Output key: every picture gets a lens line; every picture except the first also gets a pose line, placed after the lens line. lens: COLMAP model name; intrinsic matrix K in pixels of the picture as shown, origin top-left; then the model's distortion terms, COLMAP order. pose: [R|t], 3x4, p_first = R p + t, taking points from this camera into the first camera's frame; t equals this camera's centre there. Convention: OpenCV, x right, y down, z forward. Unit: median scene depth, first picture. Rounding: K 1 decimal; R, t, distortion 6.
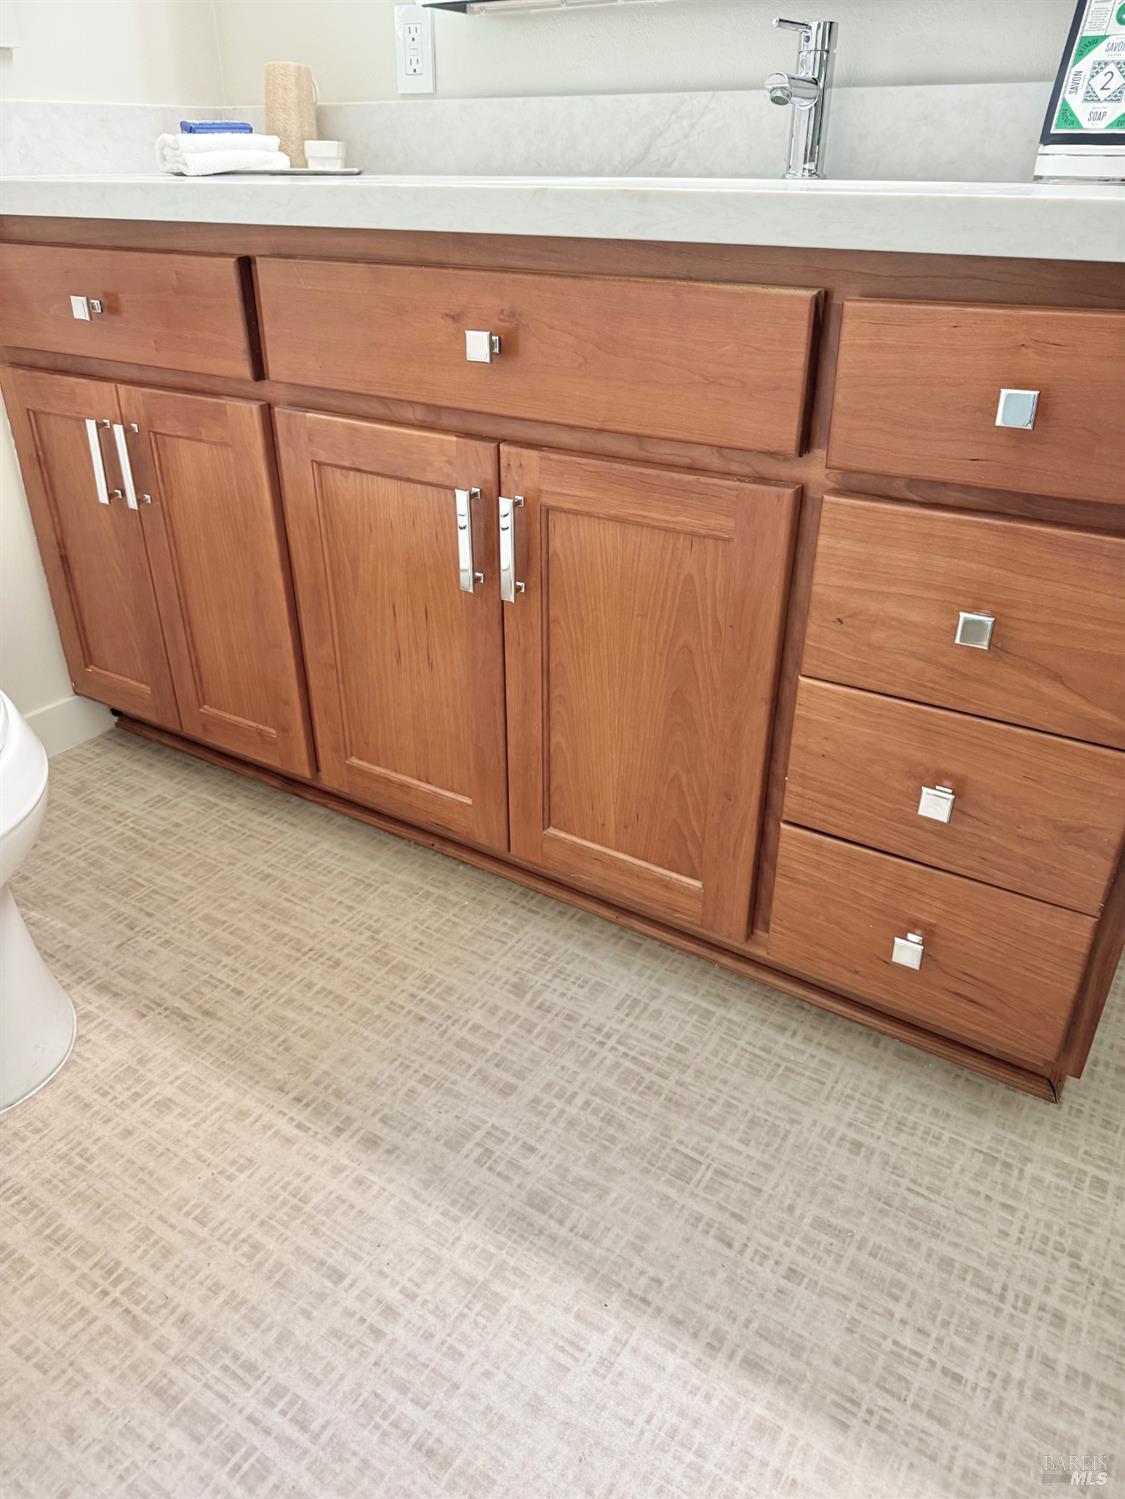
lens RADIAL K [[1049.8, 0, 556.4], [0, 1049.8, 748.1], [0, 0, 1]] dist [0.041133, -0.067681]
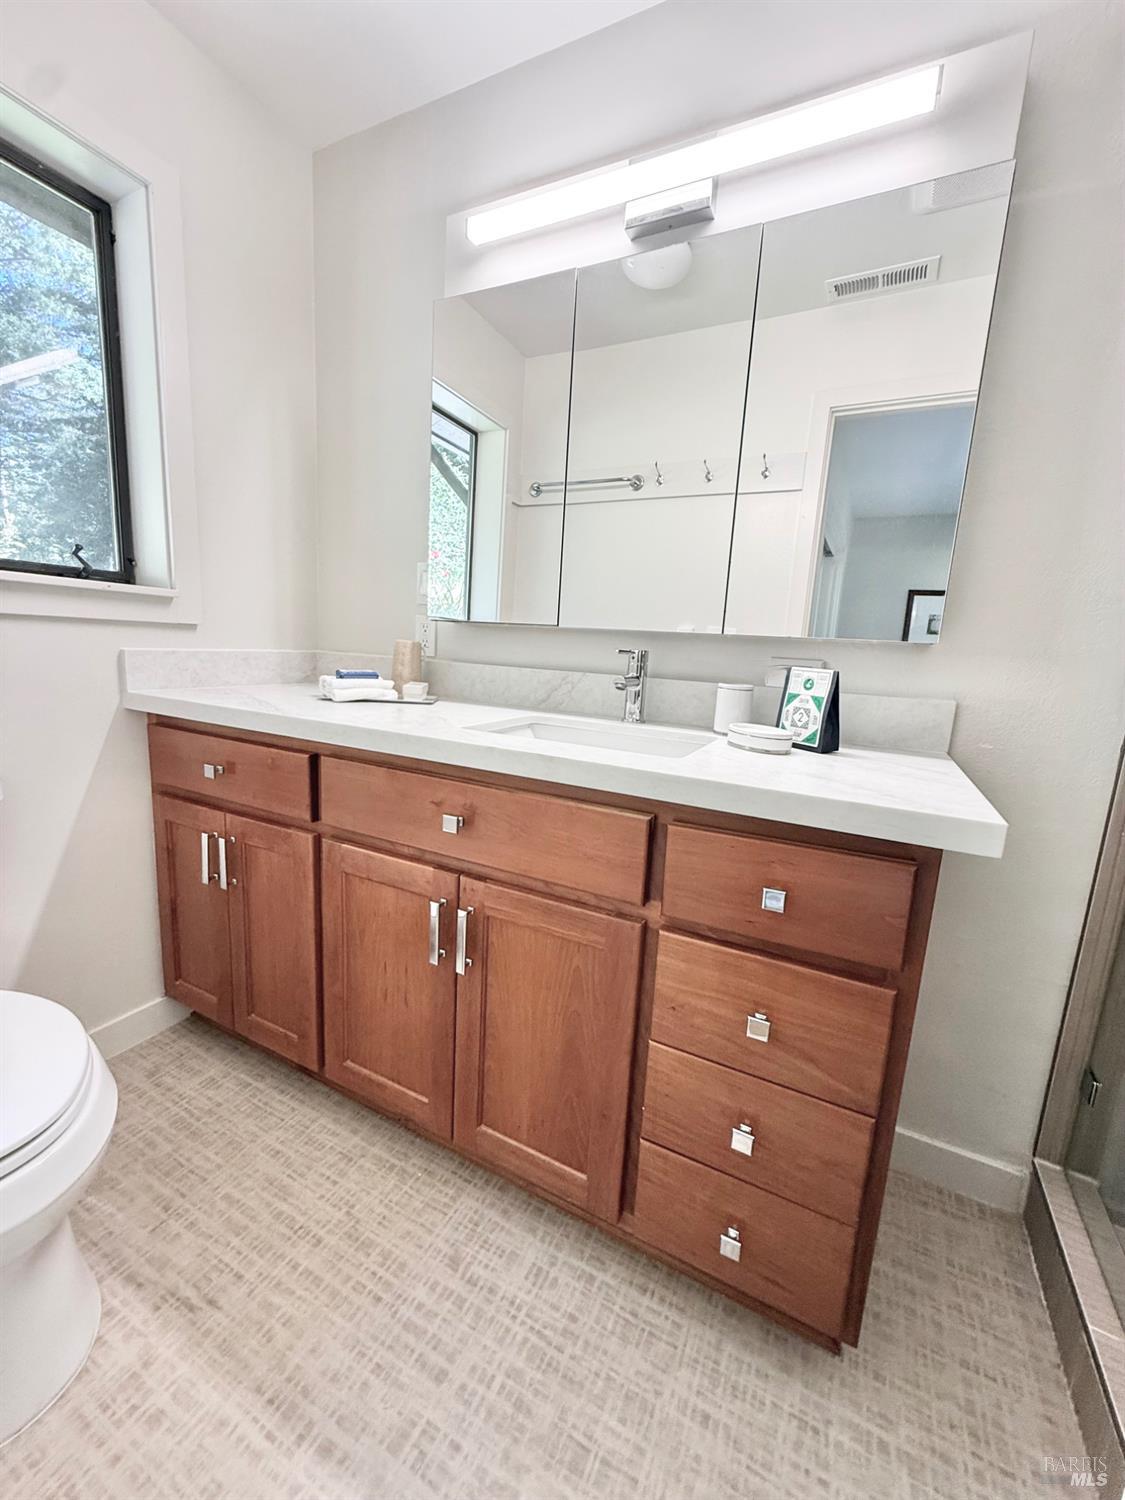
lens RADIAL K [[595.1, 0, 560.0], [0, 595.1, 754.1], [0, 0, 1]] dist [-0.006572, 0.001635]
pose [[0.993121, 0.035540, 0.111571, -0.008841], [0.001883, 0.947854, -0.318698, -0.160525], [-0.117080, 0.316716, 0.941267, 0.051666]]
